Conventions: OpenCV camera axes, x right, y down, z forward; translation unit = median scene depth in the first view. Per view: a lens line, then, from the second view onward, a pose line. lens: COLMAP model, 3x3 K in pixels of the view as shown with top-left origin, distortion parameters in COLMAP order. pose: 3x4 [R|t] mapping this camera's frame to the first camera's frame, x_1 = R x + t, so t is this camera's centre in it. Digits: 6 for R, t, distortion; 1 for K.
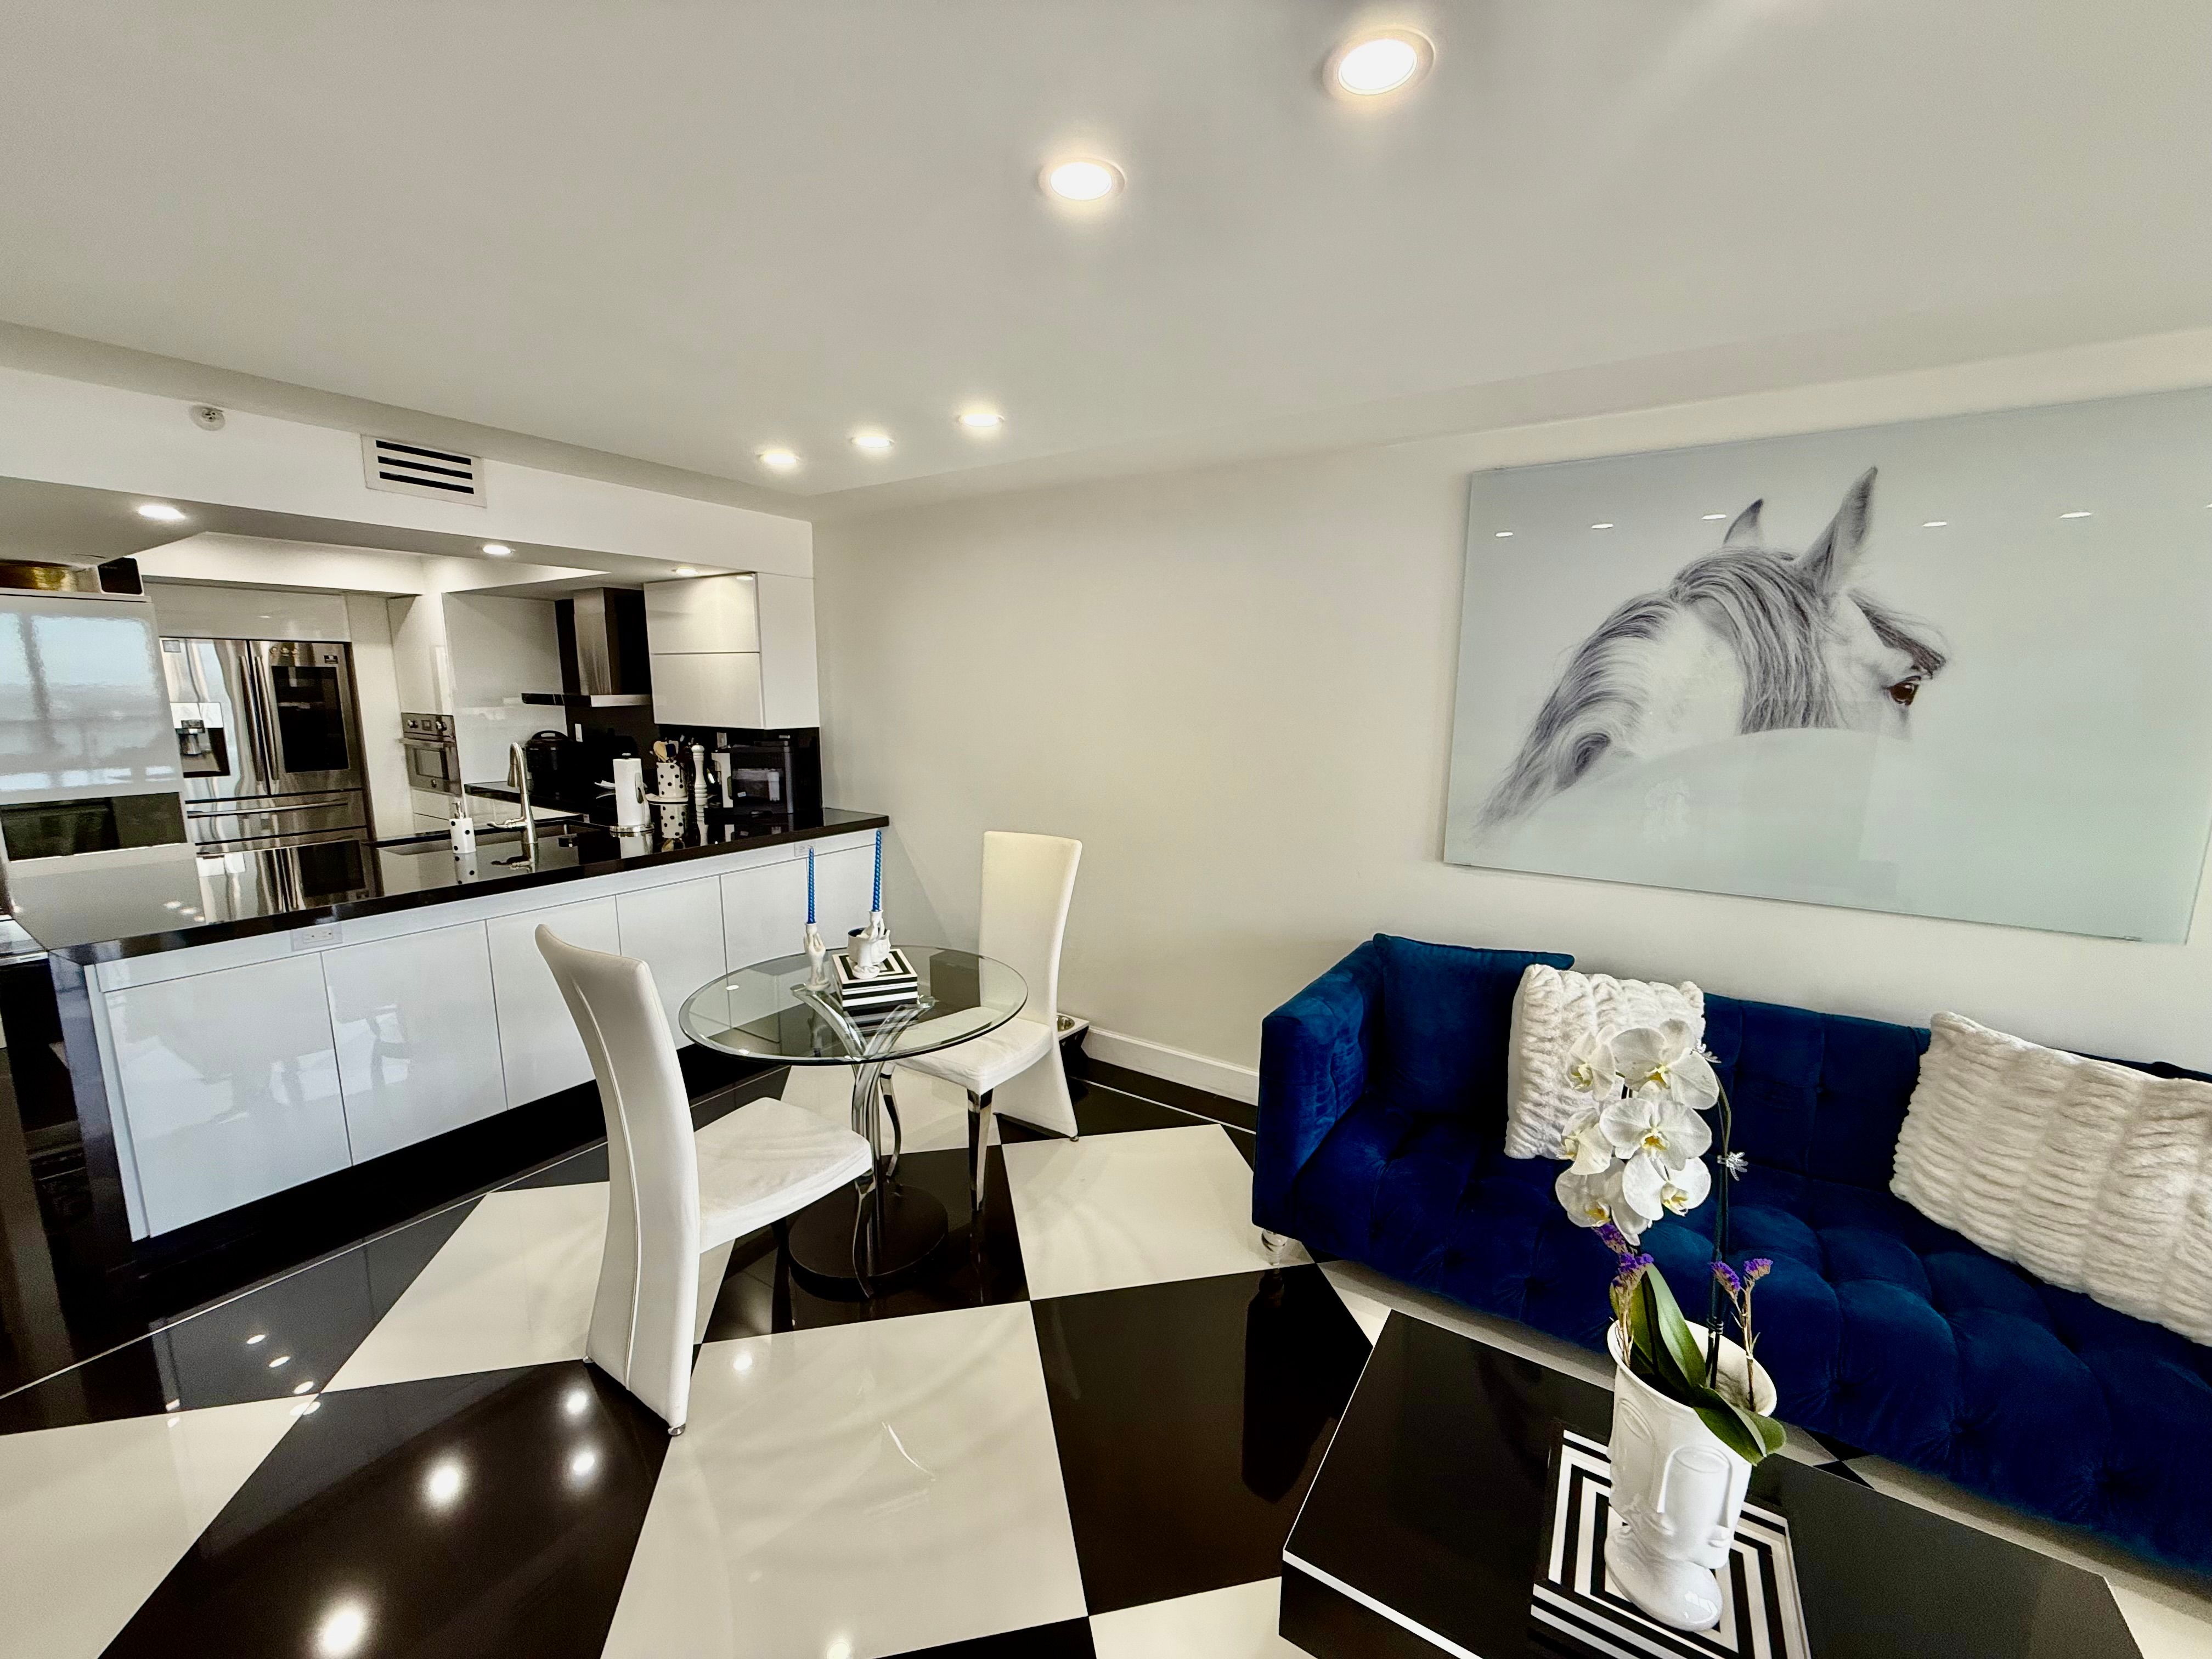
lens RADIAL K [[880.6, 0, 1096.8], [0, 880.6, 831.3], [0, 0, 1]] dist [0.000305, 0.000284]
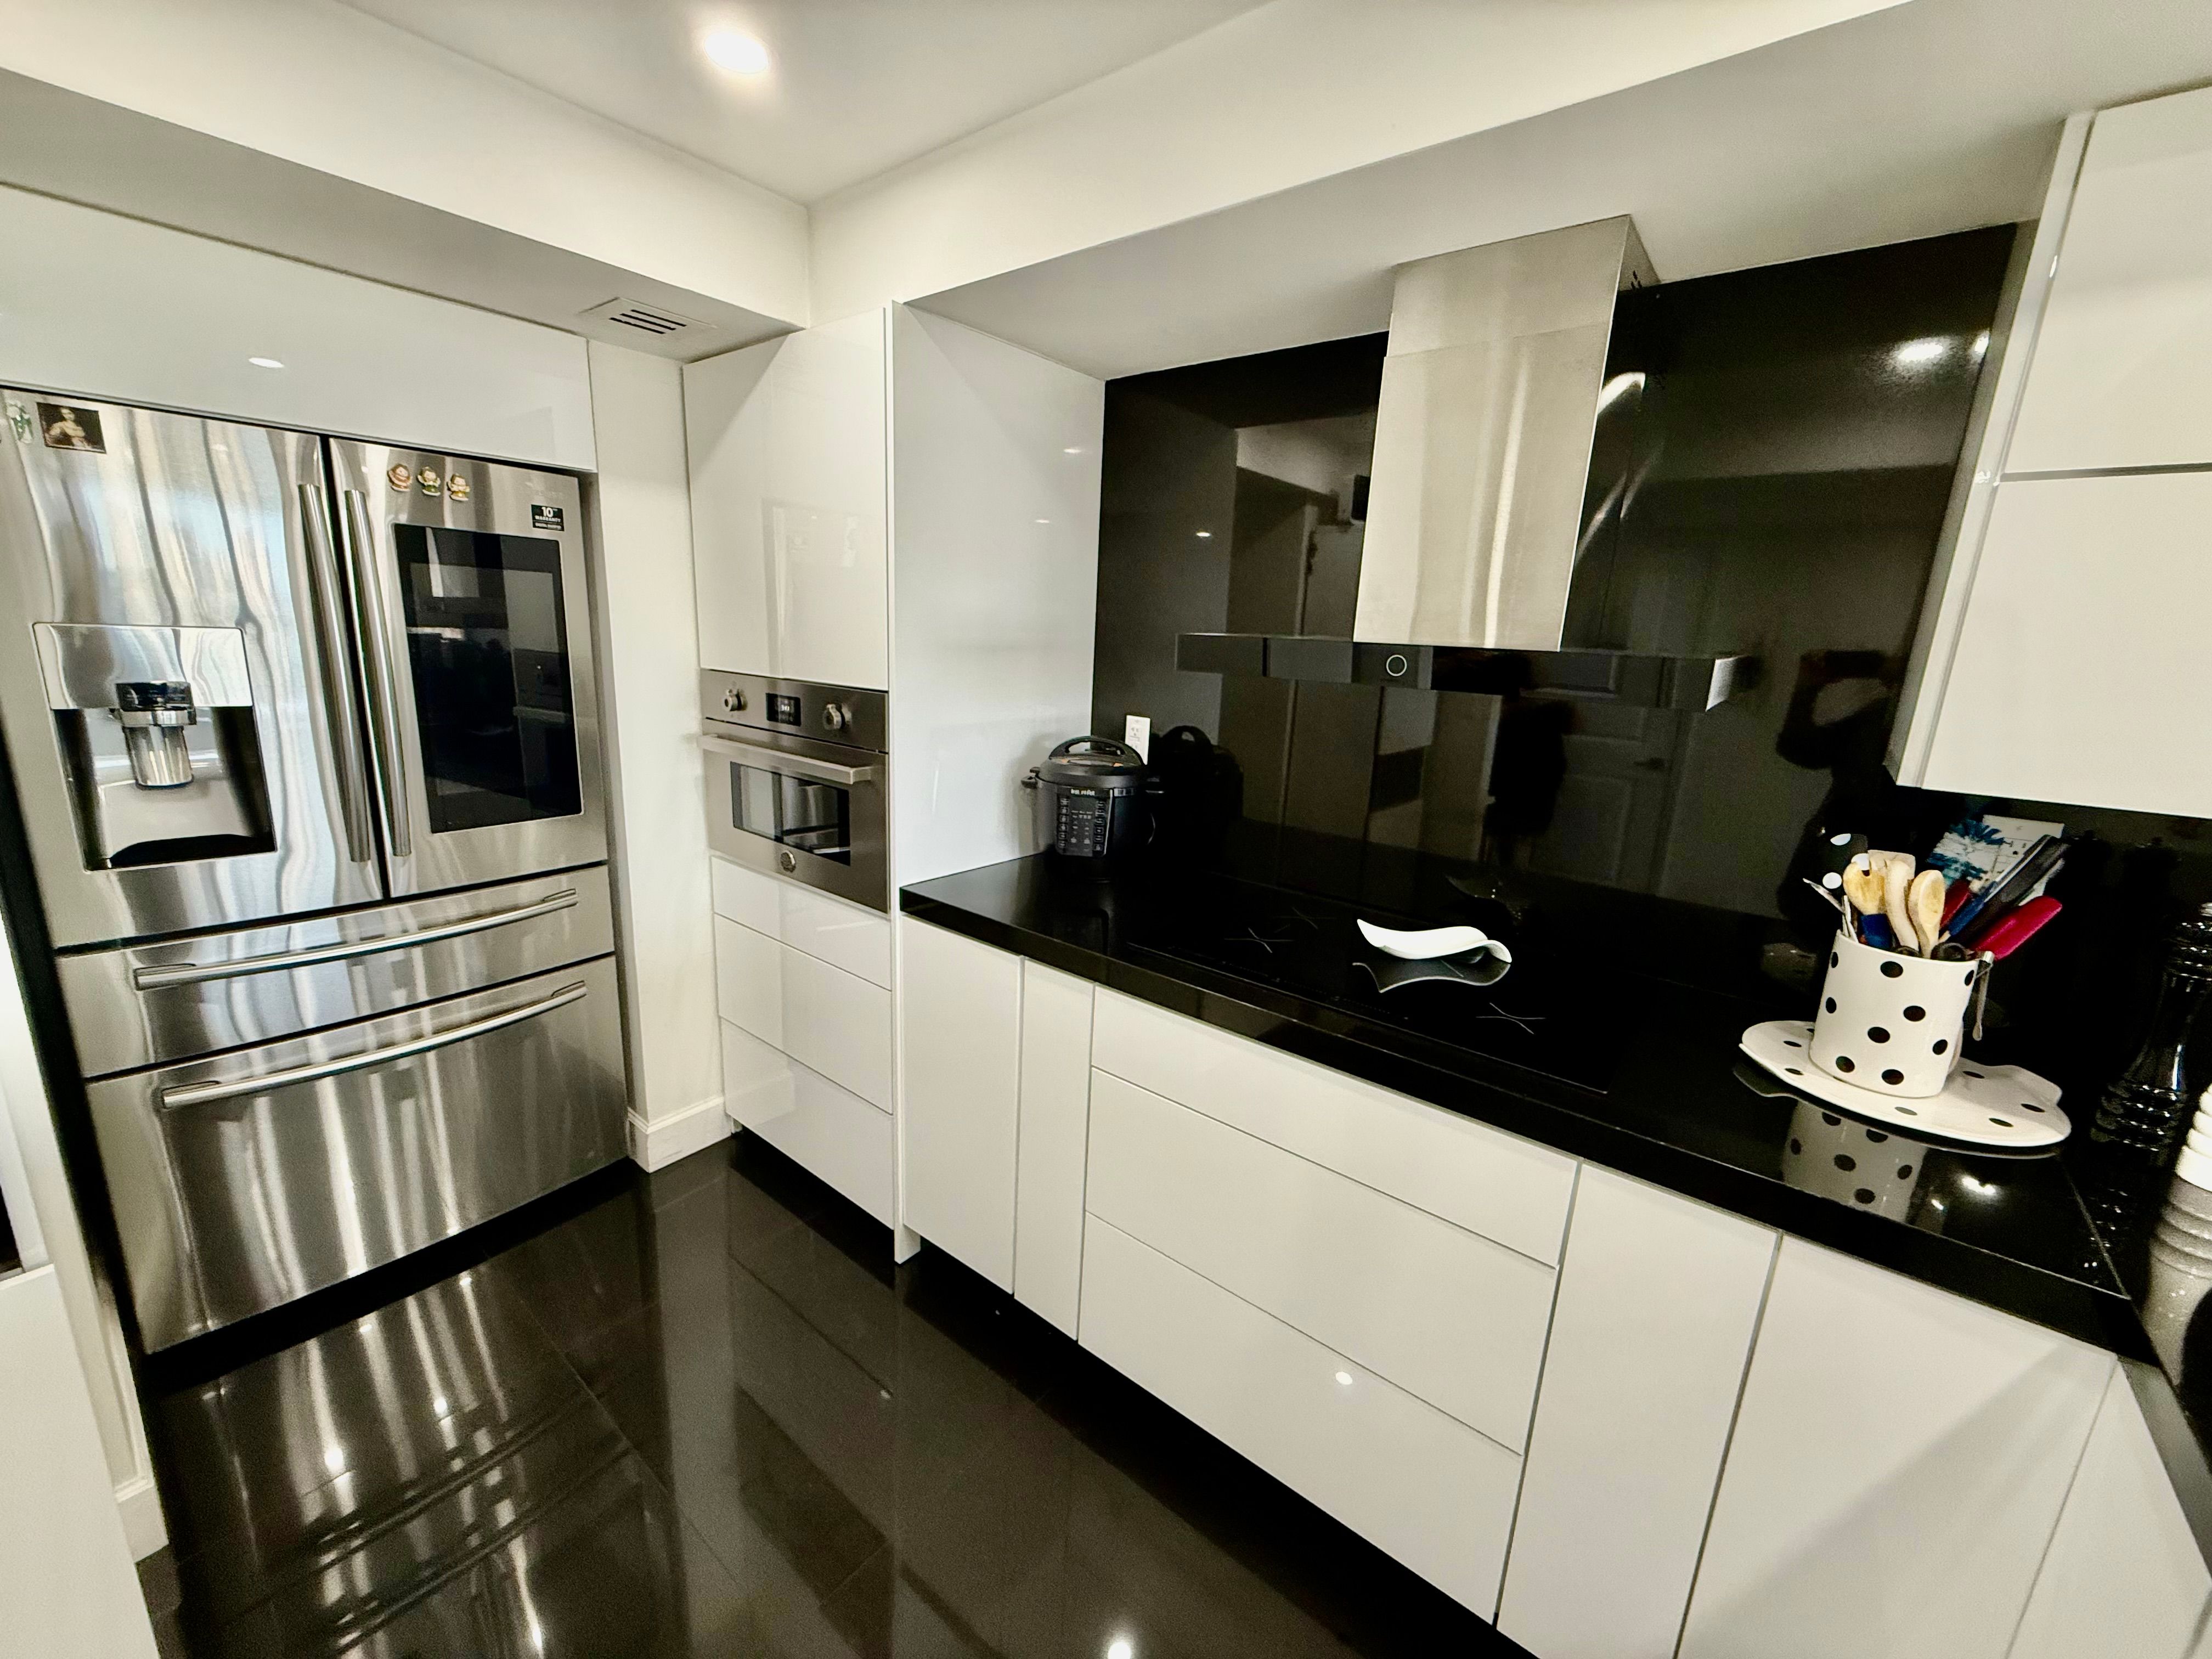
lens RADIAL K [[880.6, 0, 1093.8], [0, 880.6, 834.5], [0, 0, 1]] dist [0.000305, 0.000284]
pose [[0.994640, 0.056489, -0.086609, -1.202787], [-0.051230, 0.996774, 0.061784, -0.196096], [0.089820, -0.057016, 0.994325, 1.293537]]
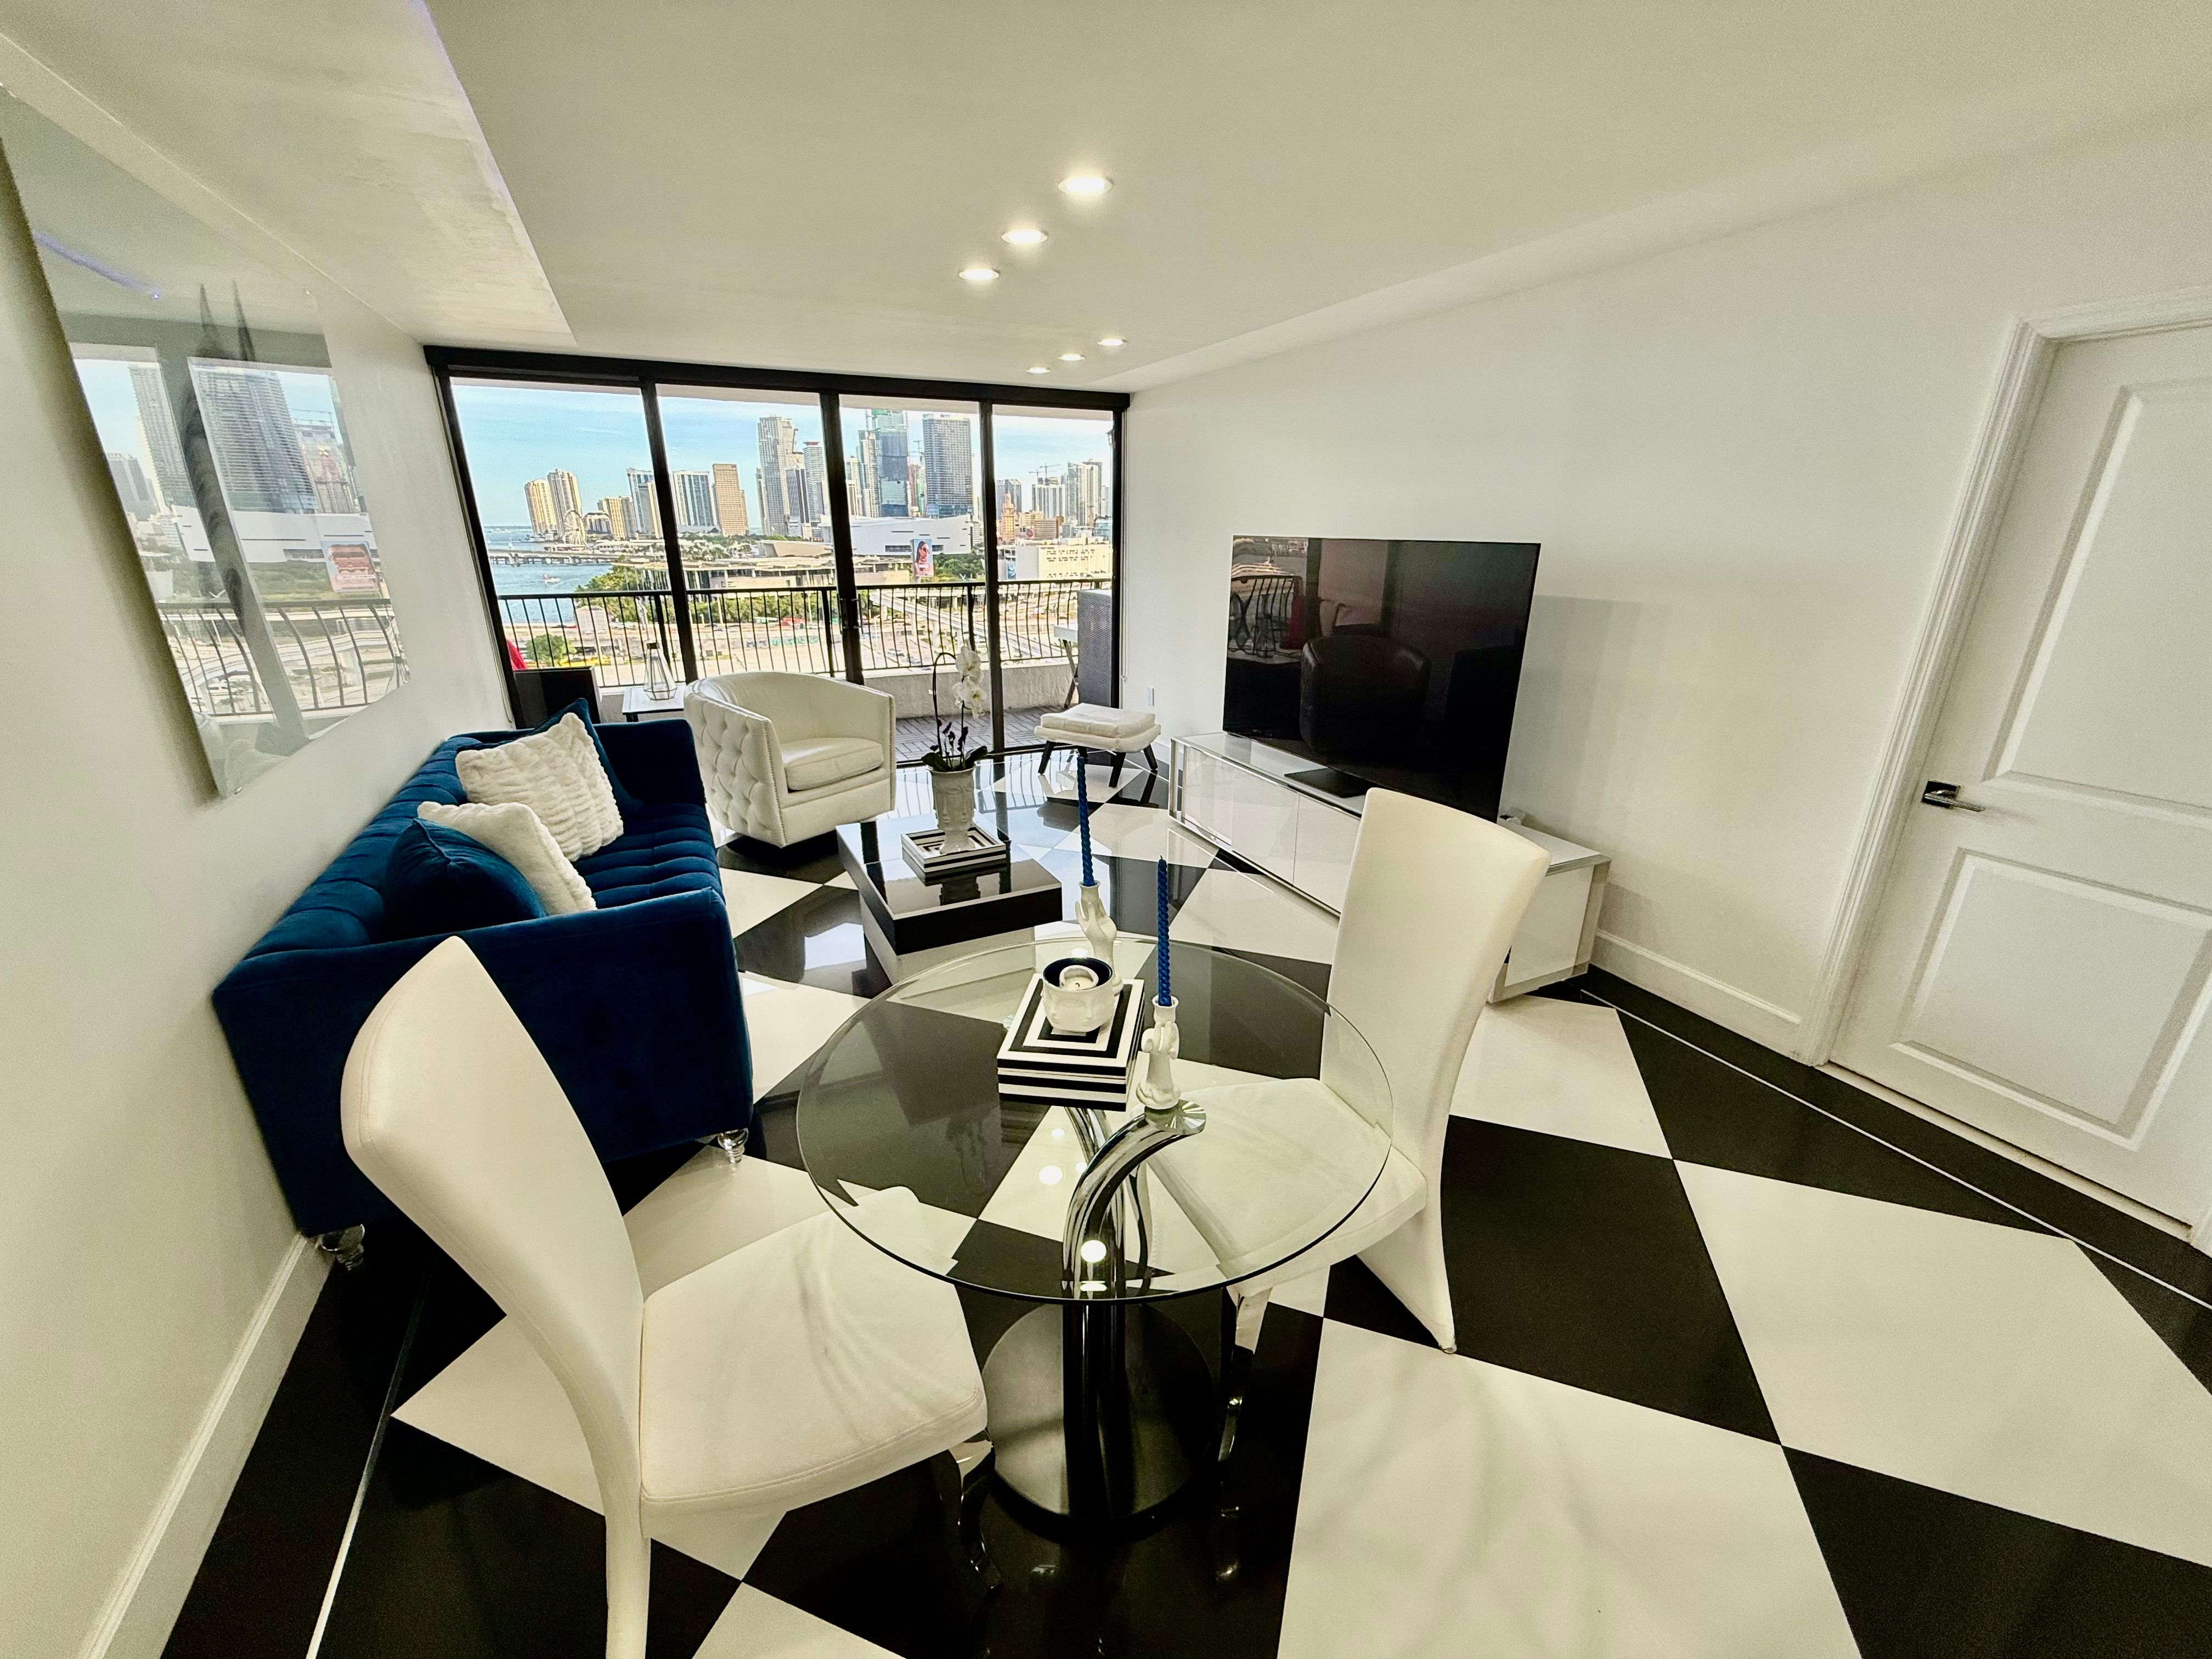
lens RADIAL K [[880.6, 0, 1099.1], [0, 880.6, 833.1], [0, 0, 1]] dist [0.000305, 0.000284]
pose [[-0.856274, -0.180077, 0.484114, -0.457784], [0.077844, 0.881564, 0.465602, -0.193542], [-0.510622, 0.436368, -0.740843, 1.205606]]
